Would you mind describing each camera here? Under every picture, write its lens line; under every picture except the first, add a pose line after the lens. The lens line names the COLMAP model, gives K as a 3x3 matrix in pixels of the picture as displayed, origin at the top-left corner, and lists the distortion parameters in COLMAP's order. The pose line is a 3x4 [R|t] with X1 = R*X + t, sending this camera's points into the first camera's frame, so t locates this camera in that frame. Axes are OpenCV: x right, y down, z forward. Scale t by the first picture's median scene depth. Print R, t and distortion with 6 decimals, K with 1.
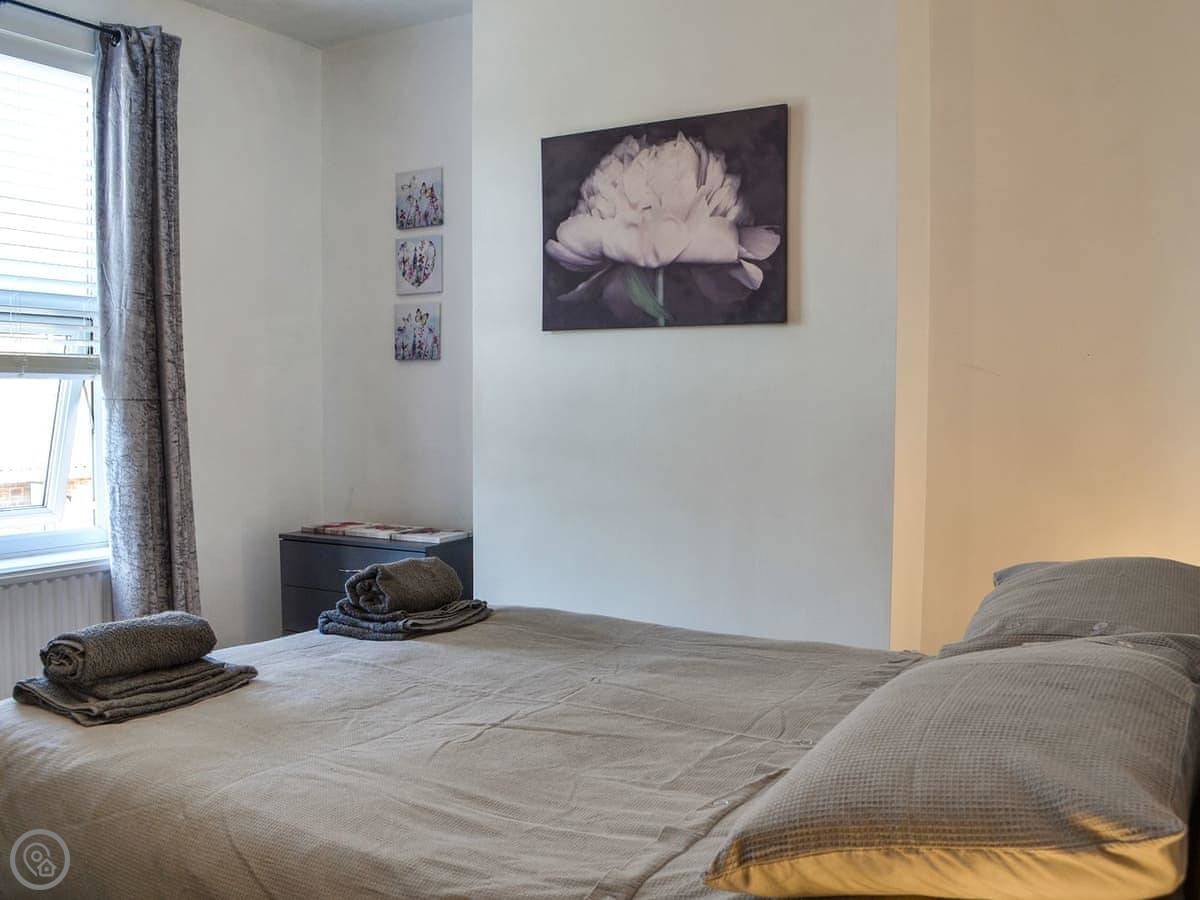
lens RADIAL K [[1097.4, 0, 600.0], [0, 1097.4, 450.0], [0, 0, 1]] dist [-0.046543, 0.017596]
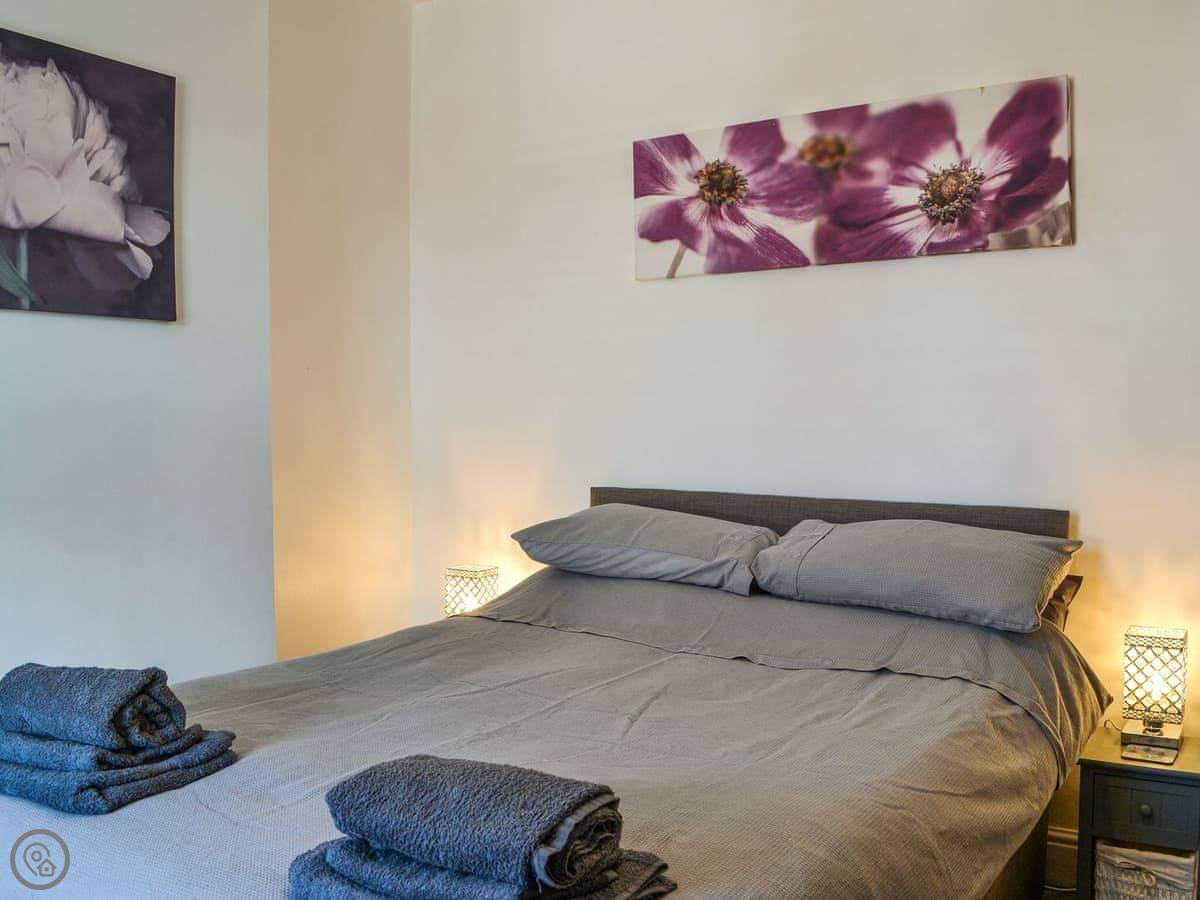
lens RADIAL K [[1097.4, 0, 600.0], [0, 1097.4, 450.0], [0, 0, 1]] dist [-0.046543, 0.017596]
pose [[0.034127, -0.041175, 0.998569, -0.696562], [0.052902, 0.997825, 0.039337, -0.026874], [-0.998016, 0.051484, 0.036231, 0.611804]]
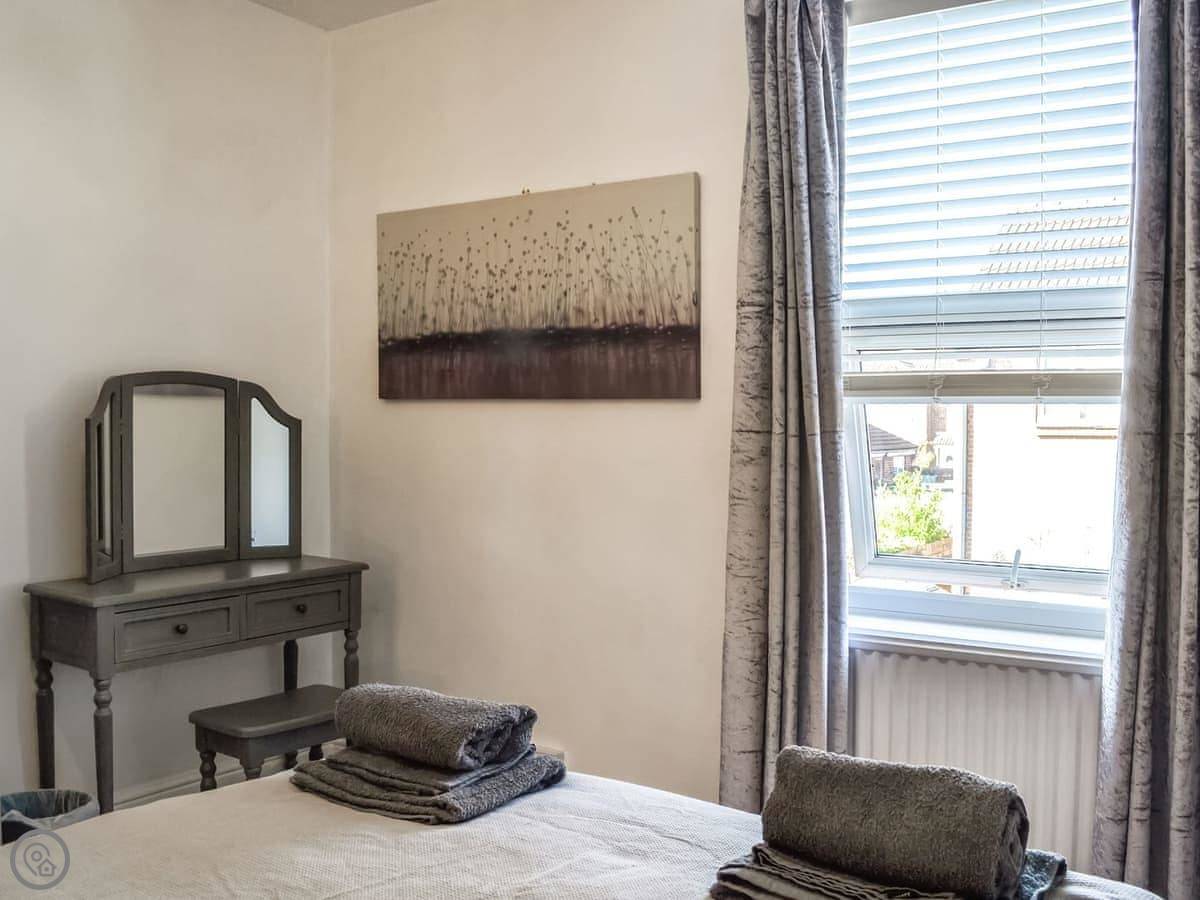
lens RADIAL K [[1097.4, 0, 600.0], [0, 1097.4, 450.0], [0, 0, 1]] dist [-0.046543, 0.017596]
pose [[-0.018165, 0.024369, -0.999538, 0.273904], [-0.054756, 0.998178, 0.025331, -0.039488], [0.998335, 0.055191, -0.016797, 0.777892]]
